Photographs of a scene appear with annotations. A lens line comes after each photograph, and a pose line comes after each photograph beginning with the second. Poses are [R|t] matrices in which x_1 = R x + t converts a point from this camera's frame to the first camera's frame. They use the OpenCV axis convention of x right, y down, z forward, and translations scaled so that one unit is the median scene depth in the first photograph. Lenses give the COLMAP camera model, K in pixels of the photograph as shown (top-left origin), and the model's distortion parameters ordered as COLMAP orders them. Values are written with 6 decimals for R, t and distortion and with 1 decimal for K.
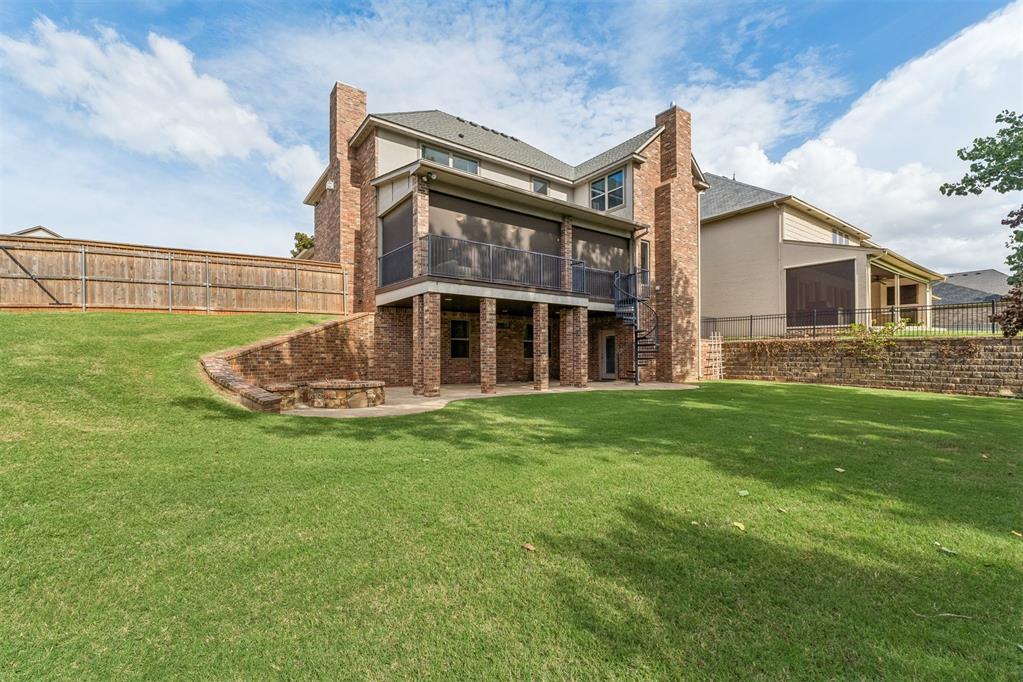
lens RADIAL K [[428.6, 0, 510.6], [0, 428.6, 341.3], [0, 0, 1]] dist [0.003520, -0.000716]
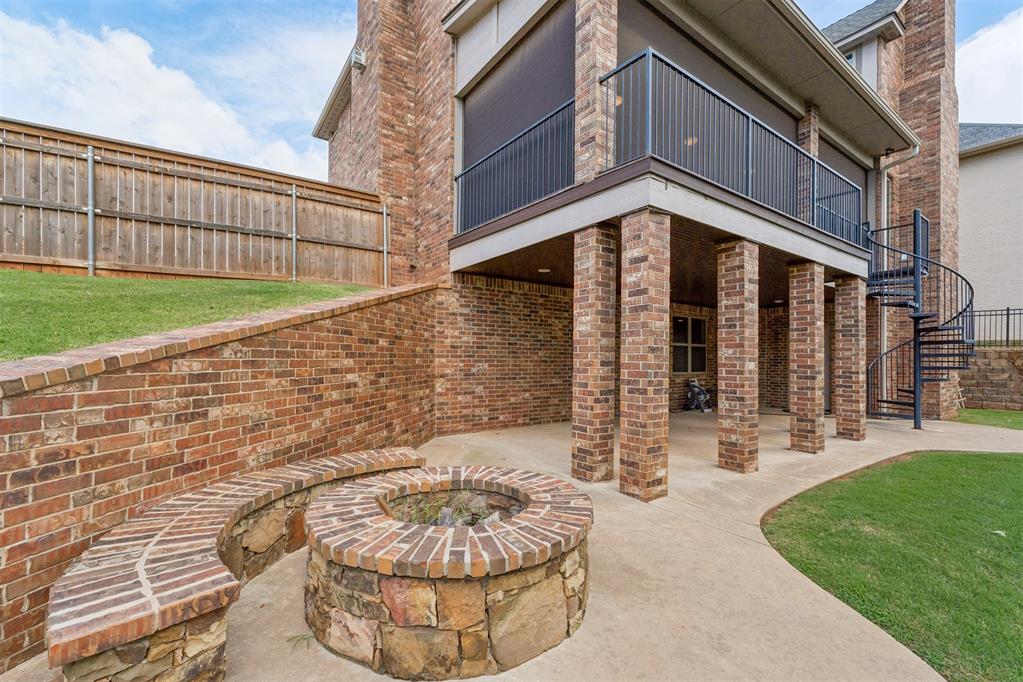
lens RADIAL K [[428.6, 0, 509.8], [0, 428.6, 350.9], [0, 0, 1]] dist [0.003520, -0.000716]
pose [[0.999861, 0.011906, -0.011699, -0.262568], [-0.011730, 0.999819, 0.014962, 0.002048], [0.011875, -0.014822, 0.999820, 0.551665]]
